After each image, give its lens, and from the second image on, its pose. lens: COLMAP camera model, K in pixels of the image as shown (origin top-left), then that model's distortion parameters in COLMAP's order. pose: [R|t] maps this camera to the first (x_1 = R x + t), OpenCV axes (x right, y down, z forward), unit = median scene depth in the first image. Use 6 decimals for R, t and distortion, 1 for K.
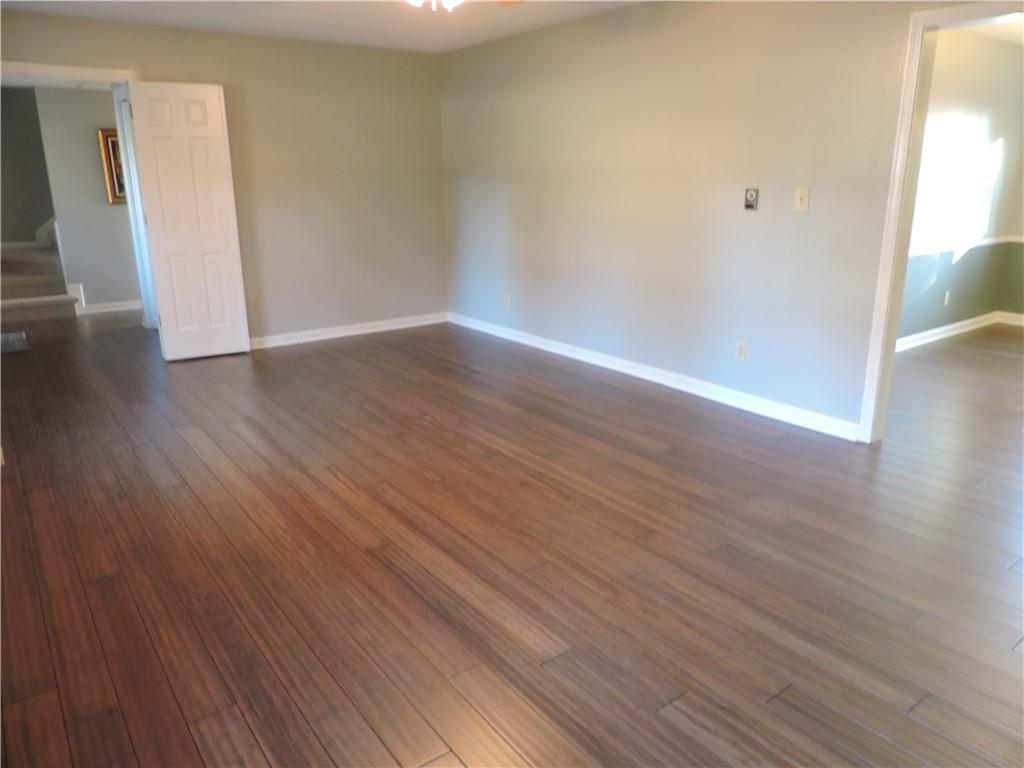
lens RADIAL K [[751.6, 0, 512.0], [0, 751.6, 384.0], [0, 0, 1]] dist [-0.010173, 0.006187]
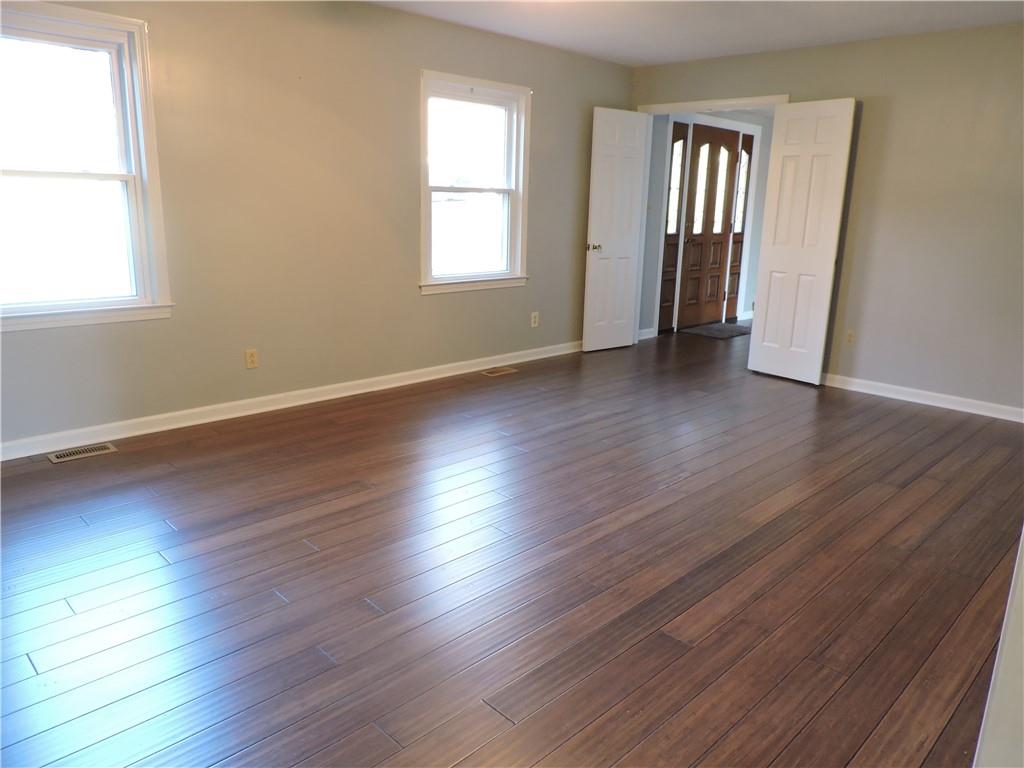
lens RADIAL K [[730.9, 0, 512.0], [0, 730.9, 384.0], [0, 0, 1]] dist [-0.016836, 0.001749]
pose [[0.141932, 0.255568, -0.956316, 0.498729], [-0.297419, 0.932467, 0.205053, -0.129242], [0.944138, 0.255323, 0.208358, 0.507352]]
